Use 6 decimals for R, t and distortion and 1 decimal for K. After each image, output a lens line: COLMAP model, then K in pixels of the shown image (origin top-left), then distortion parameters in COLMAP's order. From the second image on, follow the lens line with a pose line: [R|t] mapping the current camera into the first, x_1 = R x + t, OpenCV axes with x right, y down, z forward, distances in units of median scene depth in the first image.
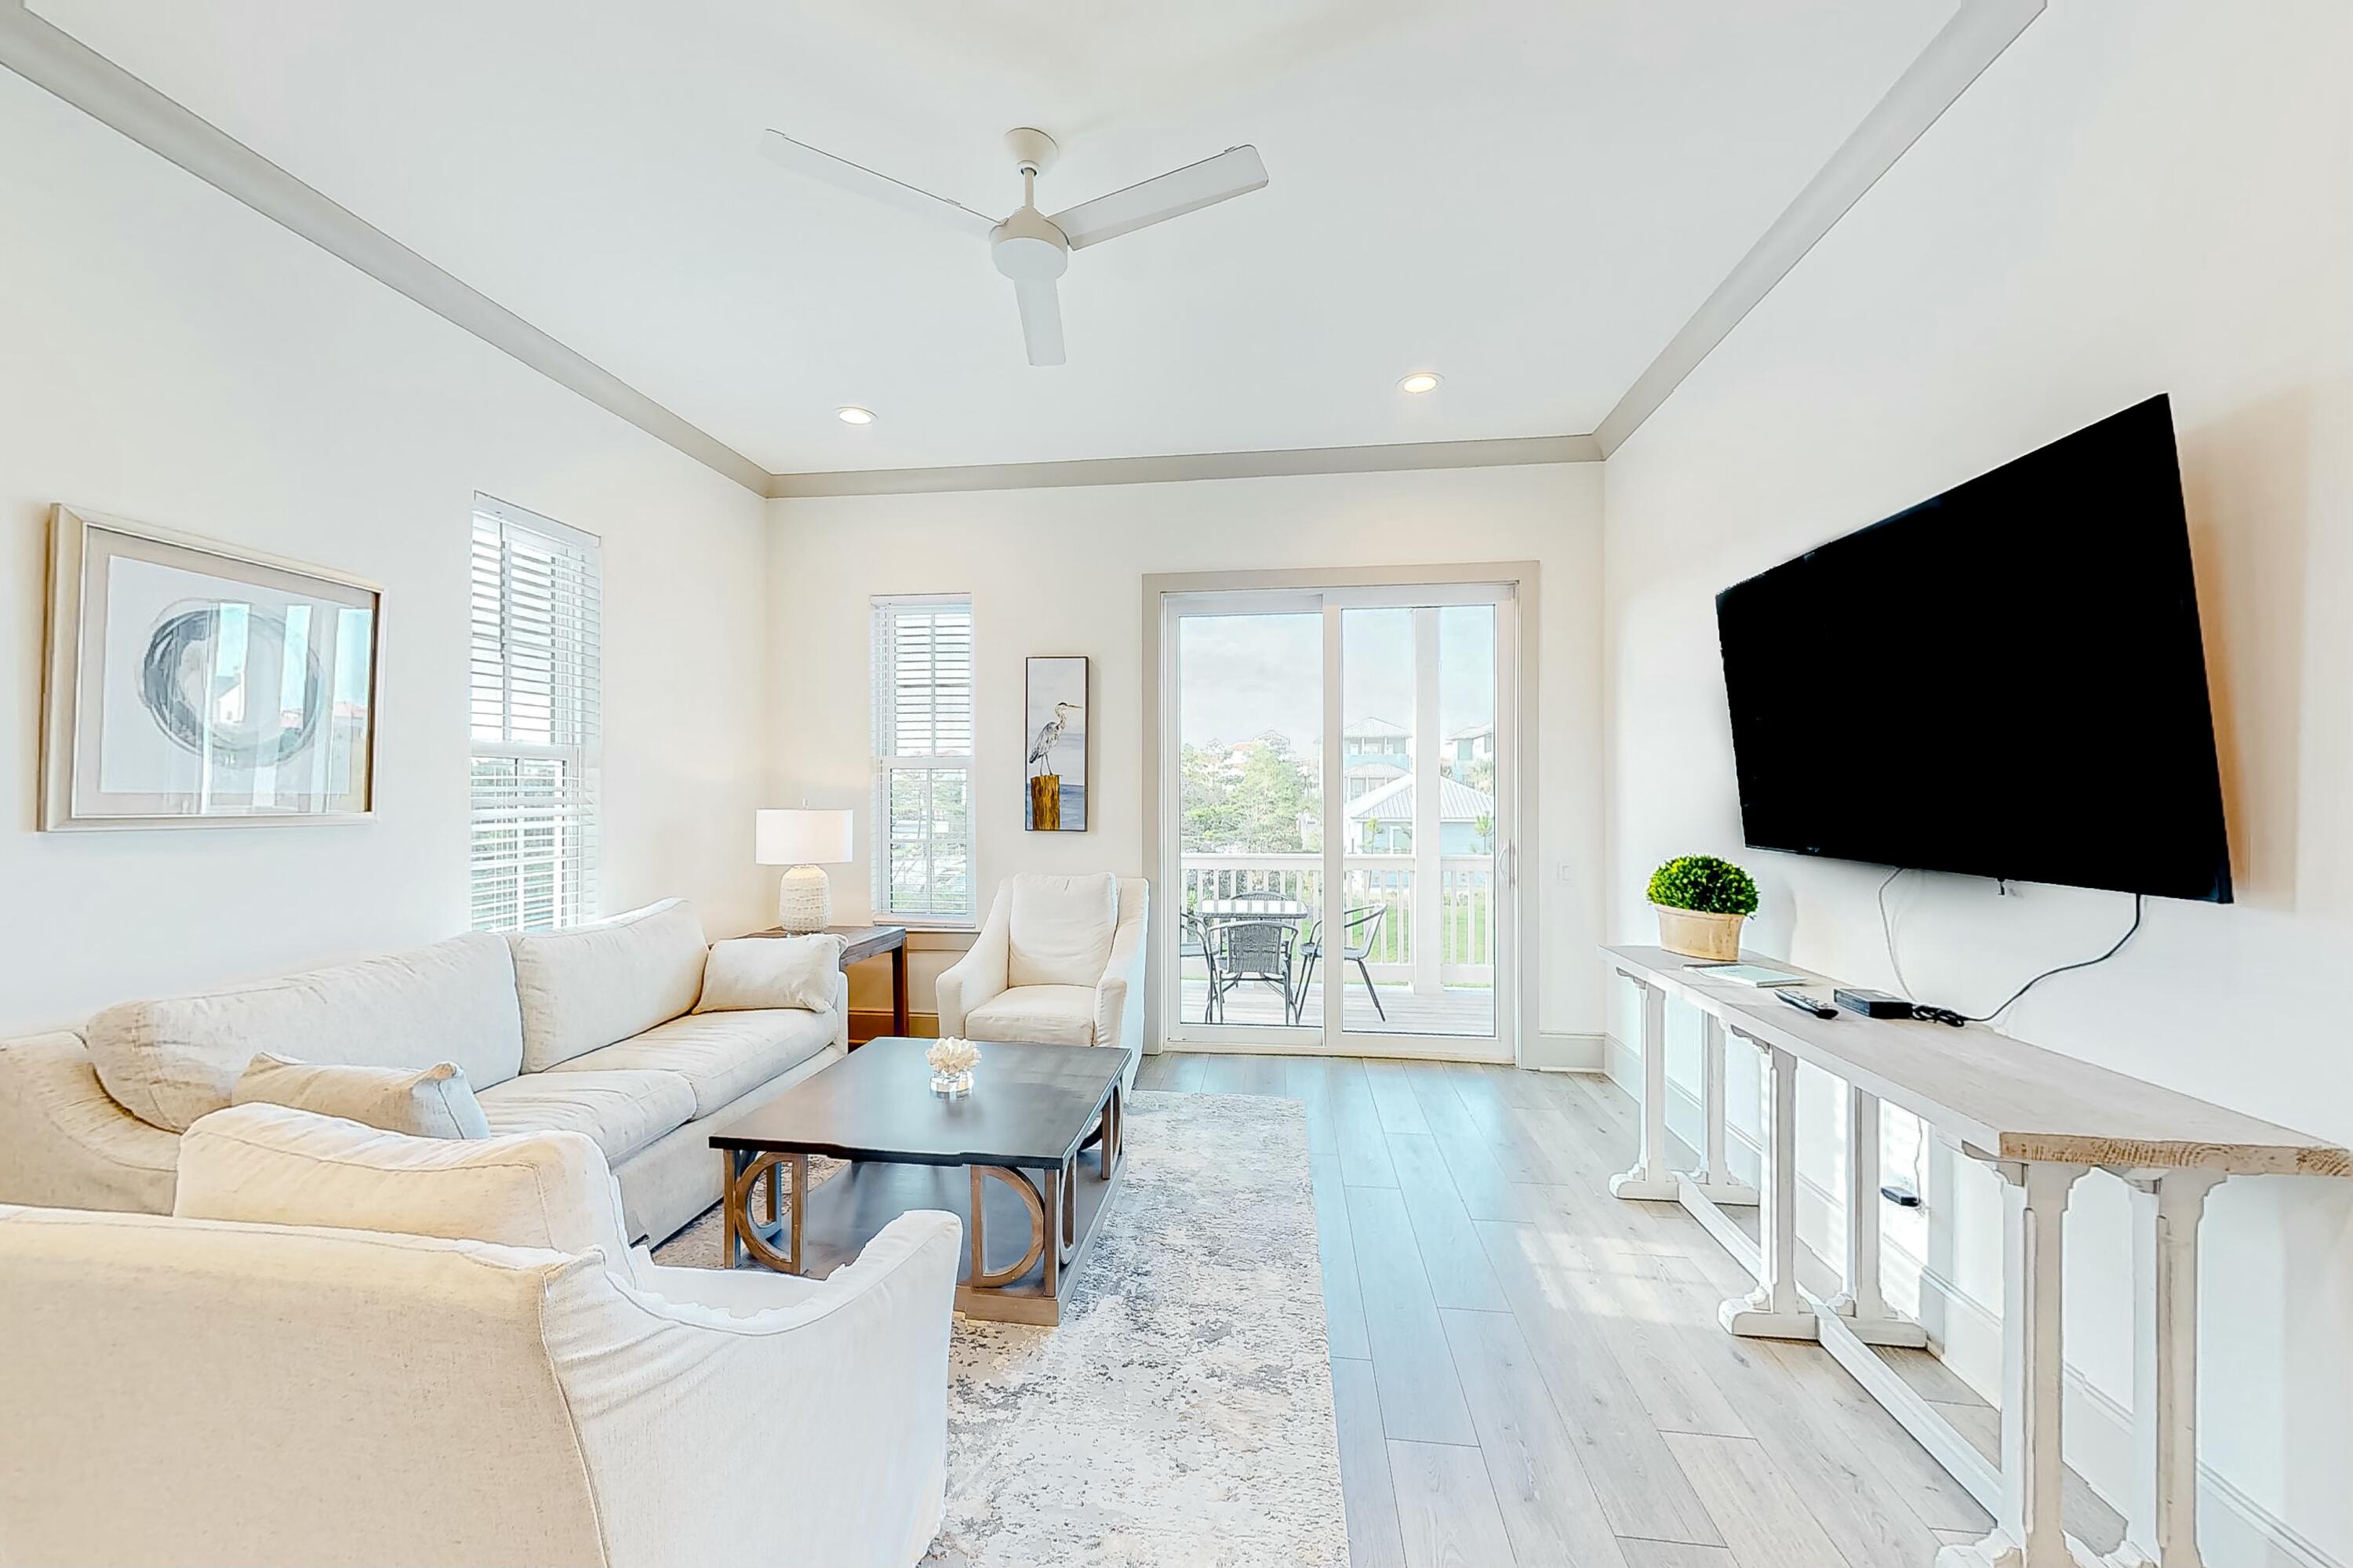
lens RADIAL K [[886.3, 0, 1160.8], [0, 886.3, 789.1], [0, 0, 1]] dist [0.001386, 0.000202]
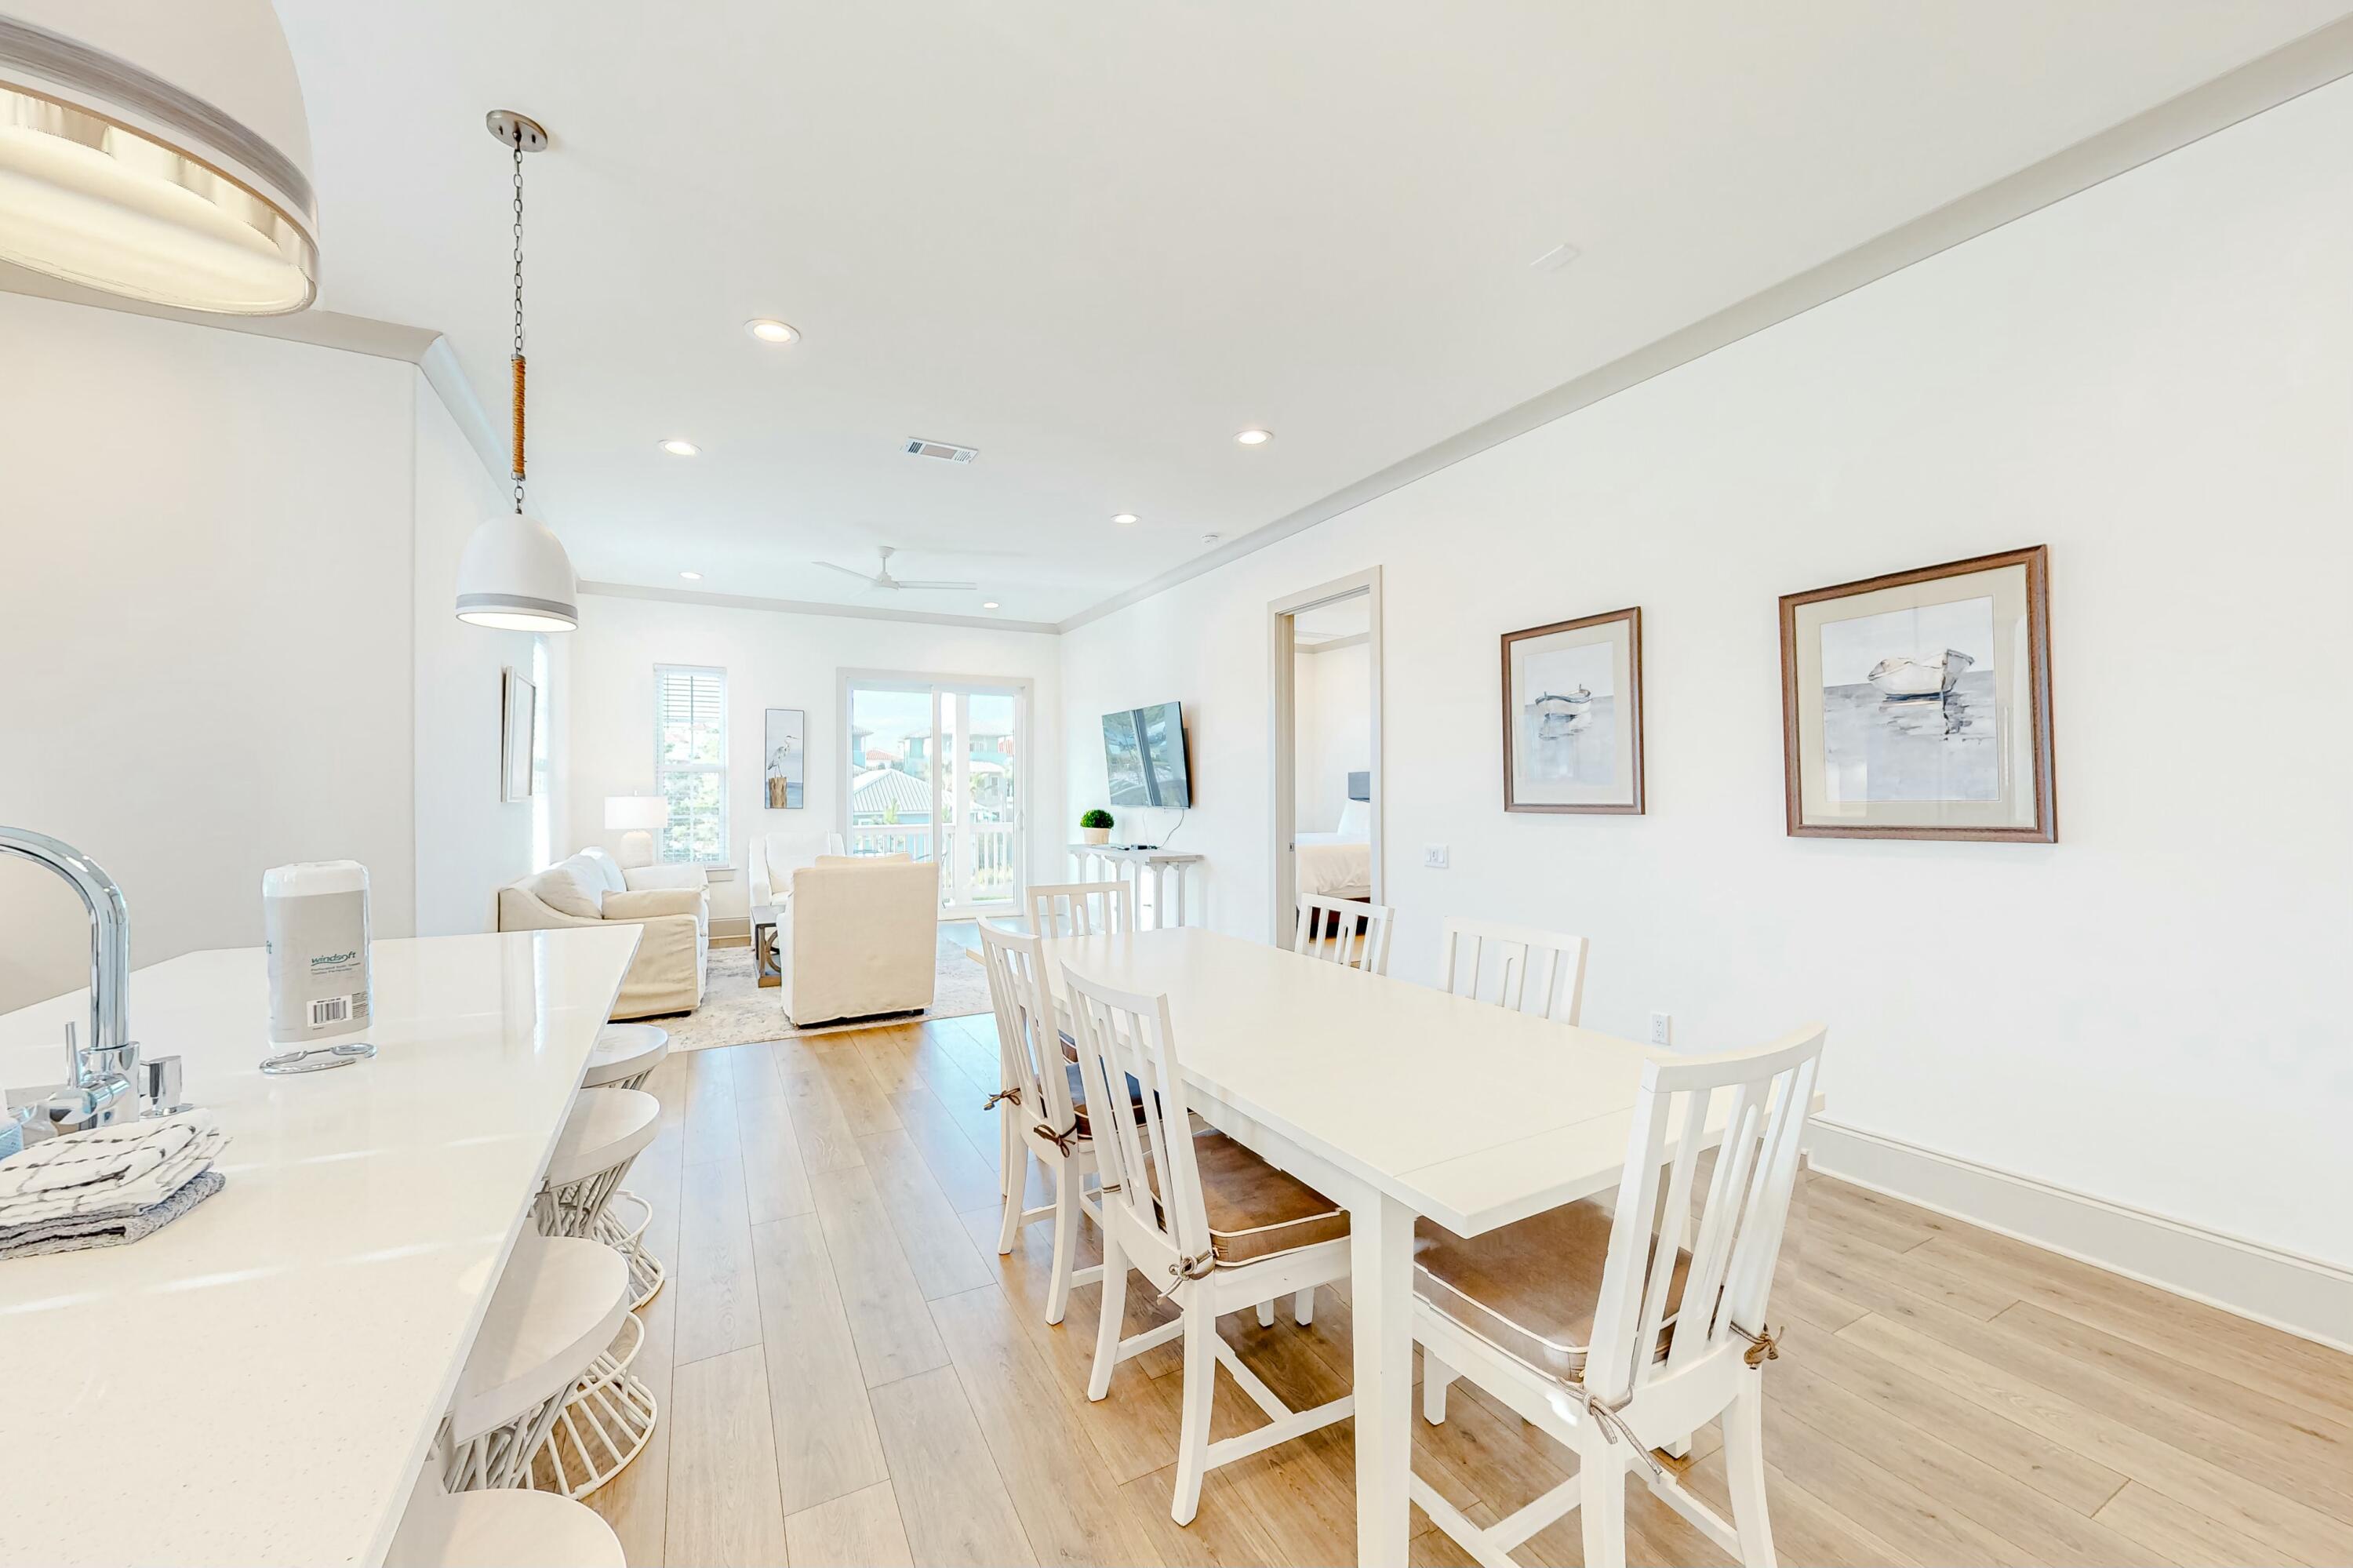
lens RADIAL K [[886.3, 0, 1160.8], [0, 886.3, 789.1], [0, 0, 1]] dist [0.001386, 0.000202]
pose [[0.819287, -0.000239, 0.573384, -0.518956], [-0.000776, 0.999999, 0.001527, 0.005182], [-0.573384, -0.001696, 0.819285, -0.880218]]
